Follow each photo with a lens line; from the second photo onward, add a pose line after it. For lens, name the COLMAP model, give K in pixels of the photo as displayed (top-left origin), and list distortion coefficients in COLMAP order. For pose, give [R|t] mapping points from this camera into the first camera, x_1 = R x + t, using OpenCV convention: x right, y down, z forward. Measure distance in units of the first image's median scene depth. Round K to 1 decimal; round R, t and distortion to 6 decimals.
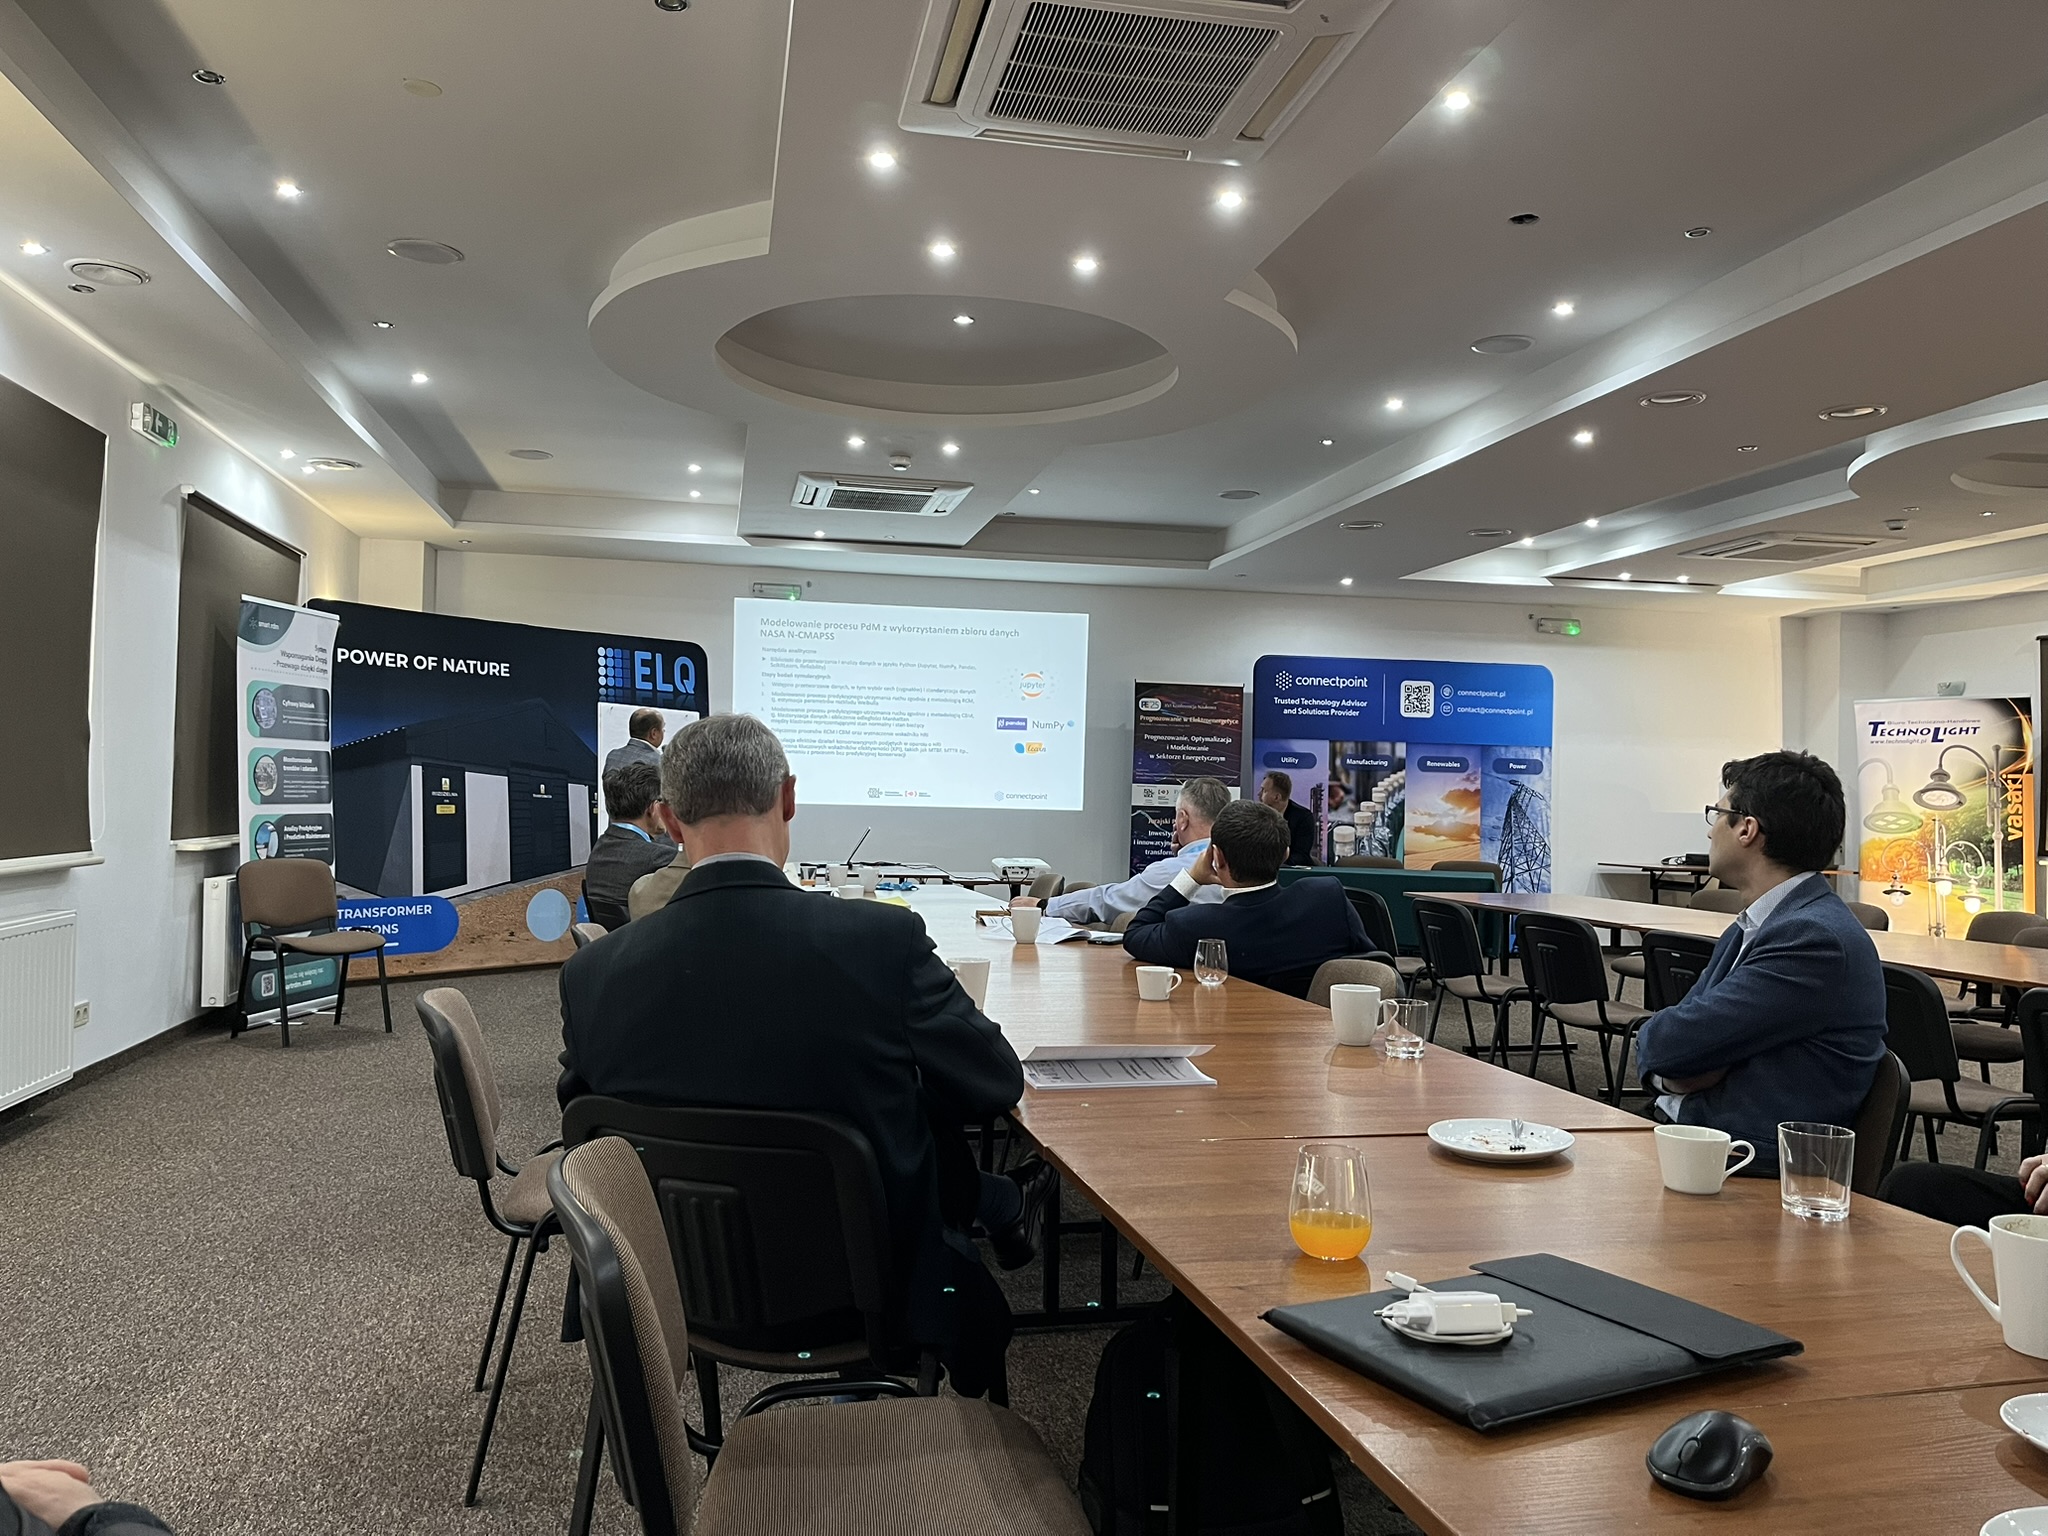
lens RADIAL K [[1537.4, 0, 1017.2], [0, 1537.4, 773.7], [0, 0, 1]] dist [0.069597, -0.091790]
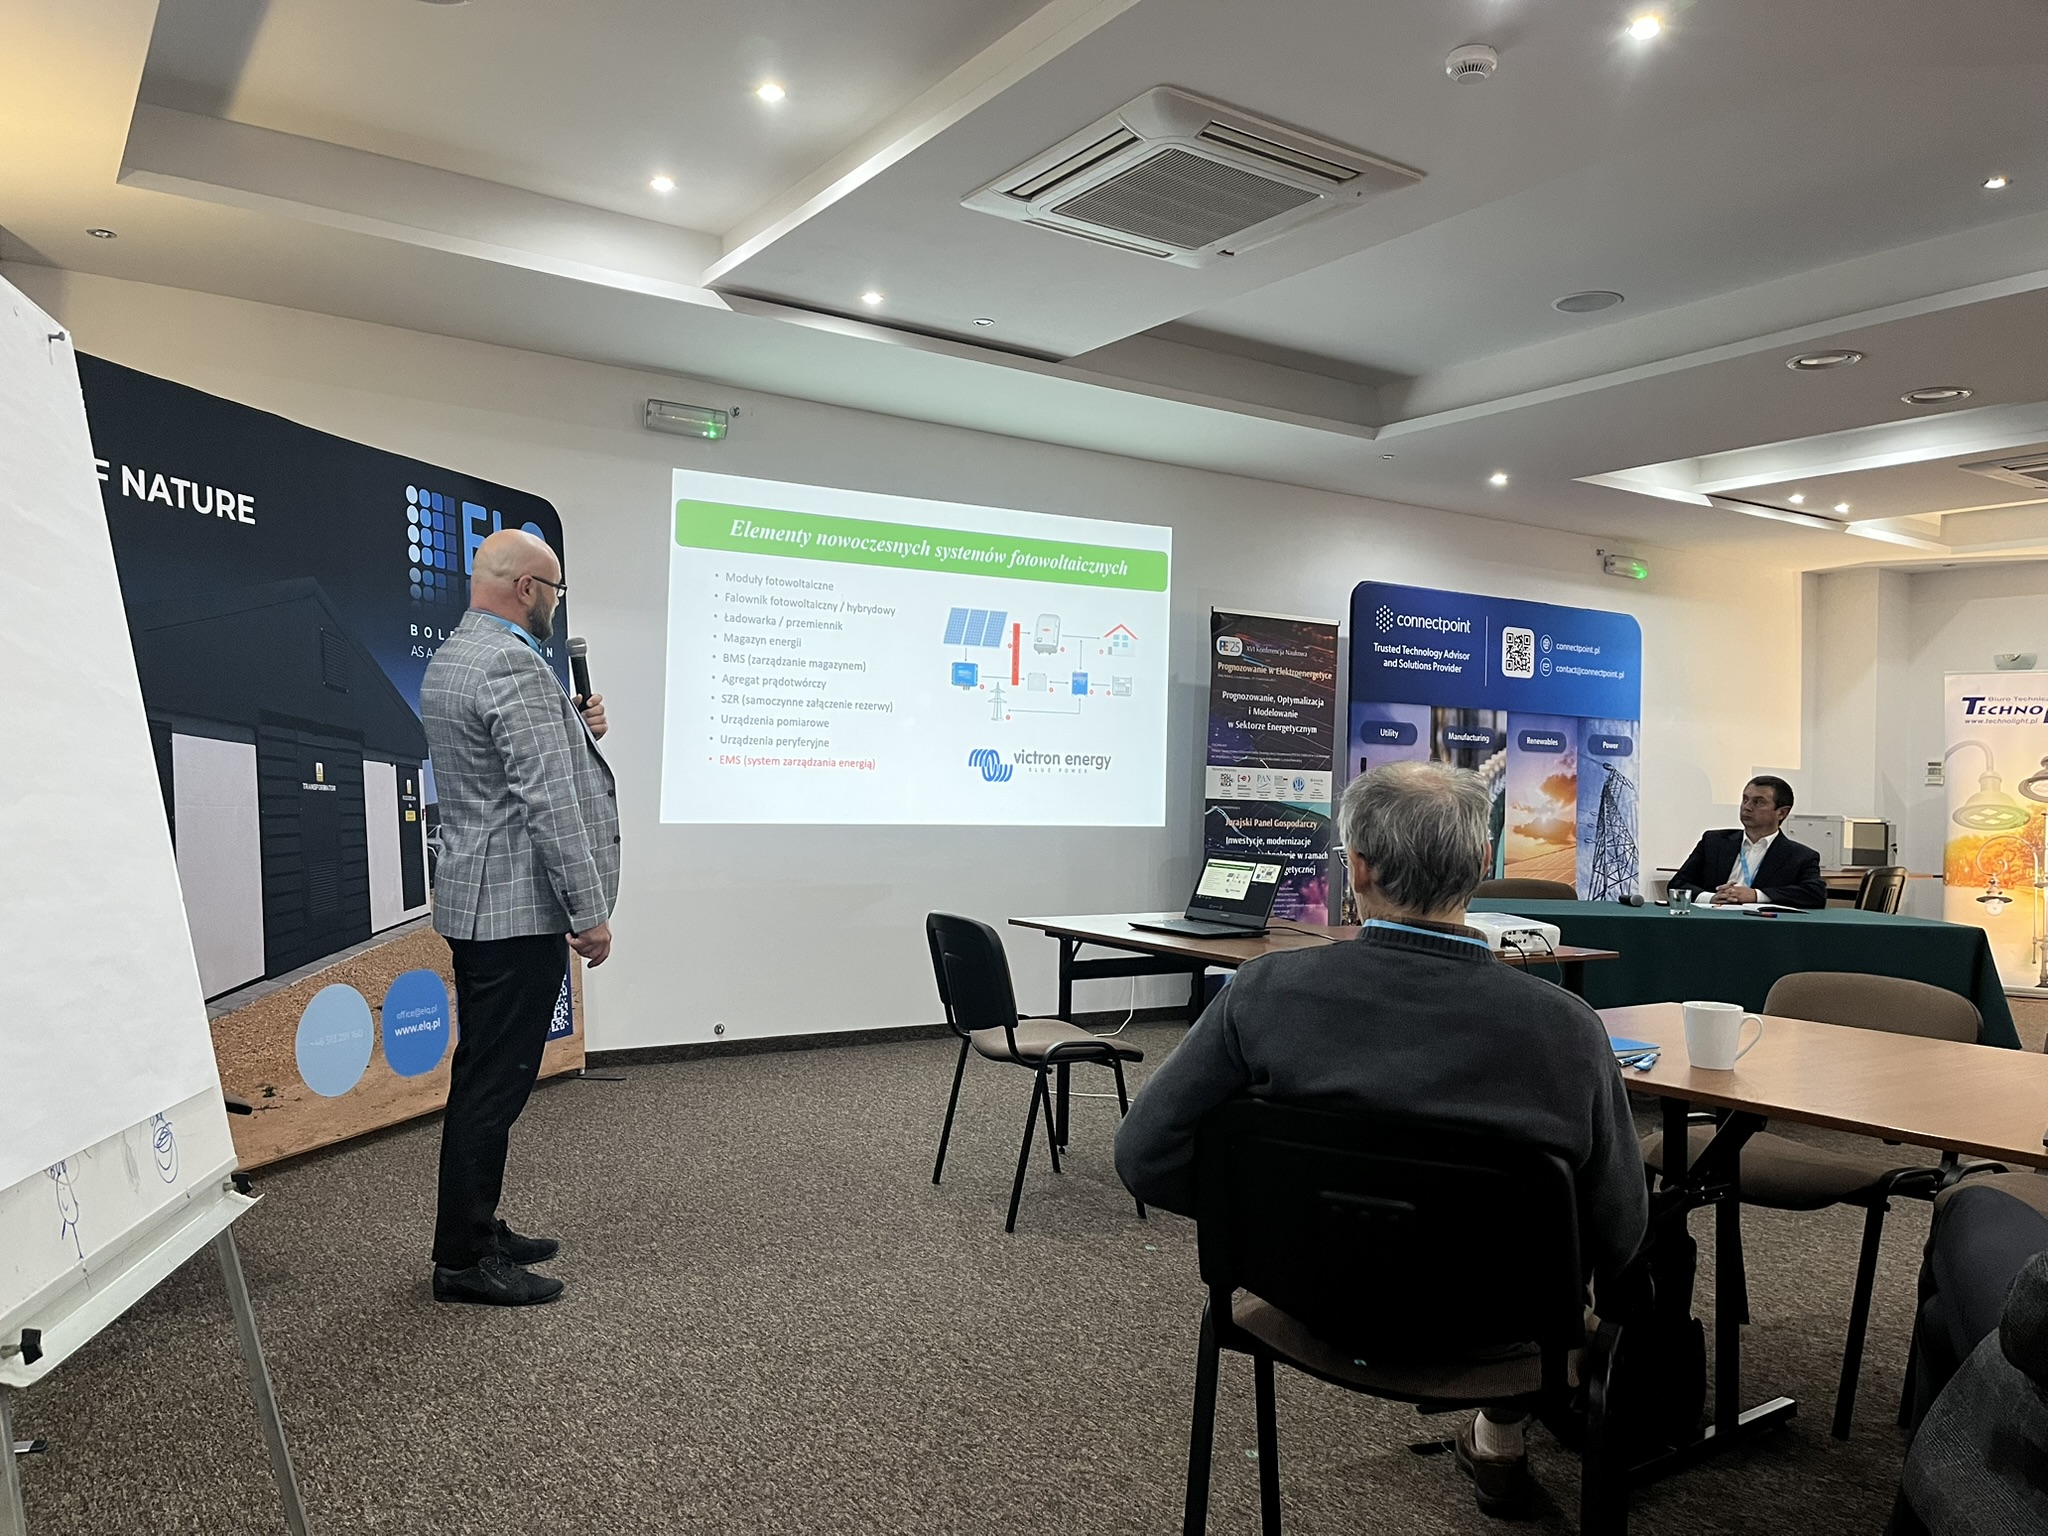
lens RADIAL K [[1537.4, 0, 1008.8], [0, 1537.4, 771.7], [0, 0, 1]] dist [0.069597, -0.091790]
pose [[0.926613, 0.004809, 0.375986, -0.251087], [-0.010866, 0.999843, 0.013991, 0.000781], [-0.375860, -0.017050, 0.926520, 0.420124]]
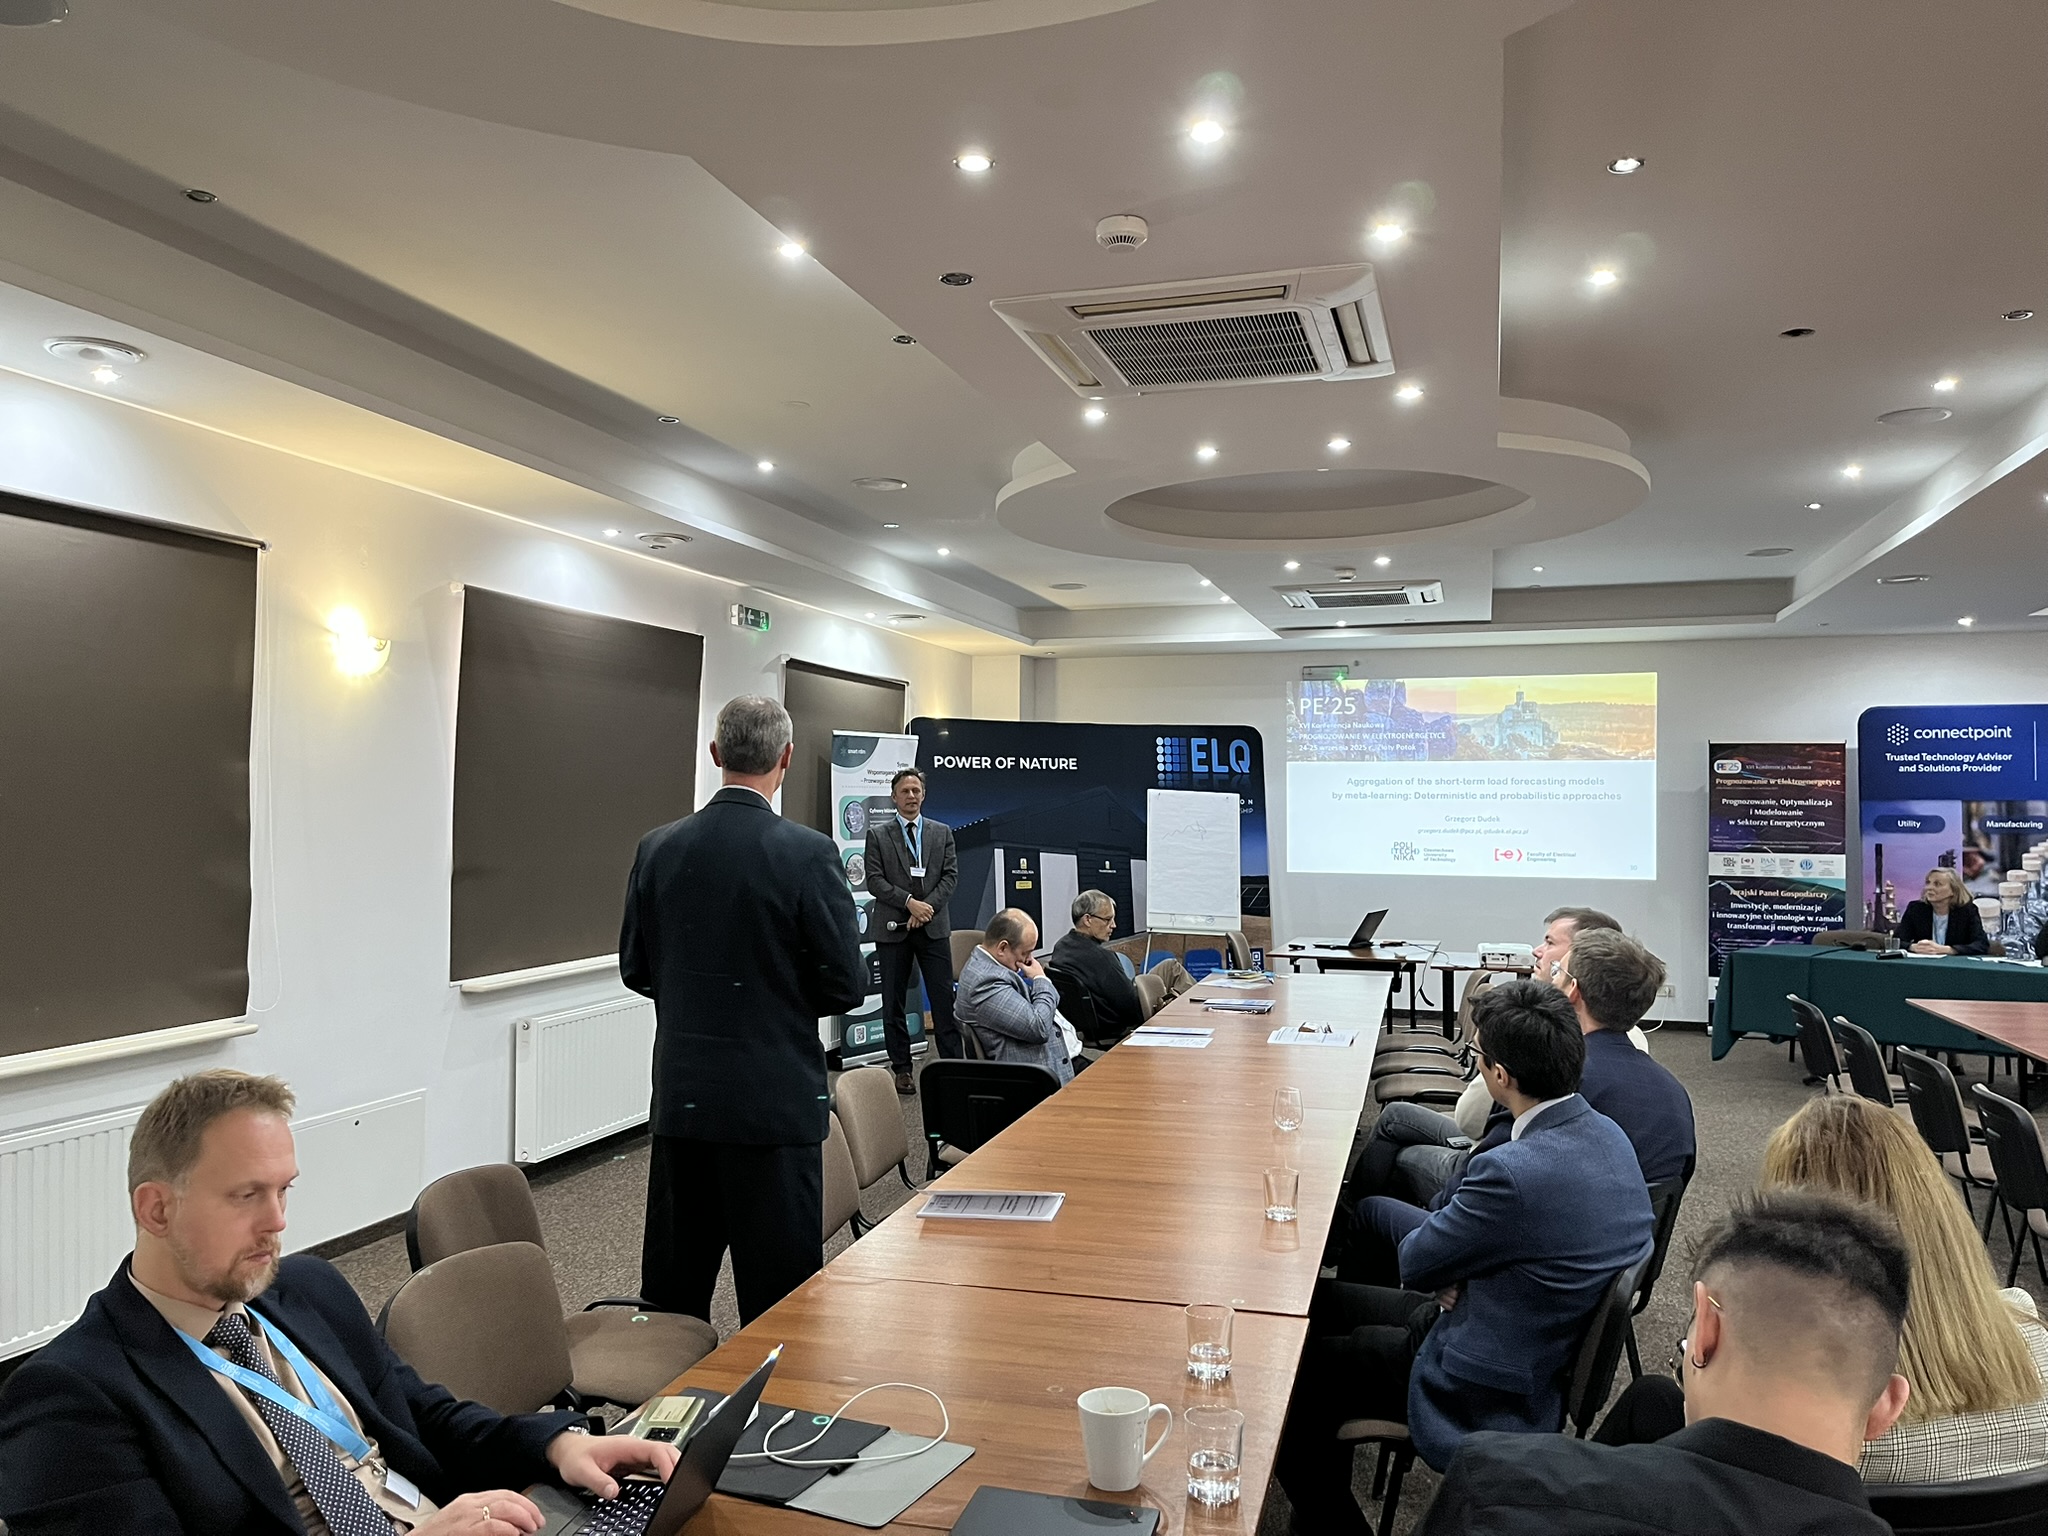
lens RADIAL K [[1537.4, 0, 1014.1], [0, 1537.4, 772.3], [0, 0, 1]] dist [0.069597, -0.091790]
pose [[0.880642, -0.029403, -0.472868, 0.150519], [0.022998, 0.999549, -0.019323, -0.033446], [0.473223, 0.006142, 0.880921, -0.033509]]
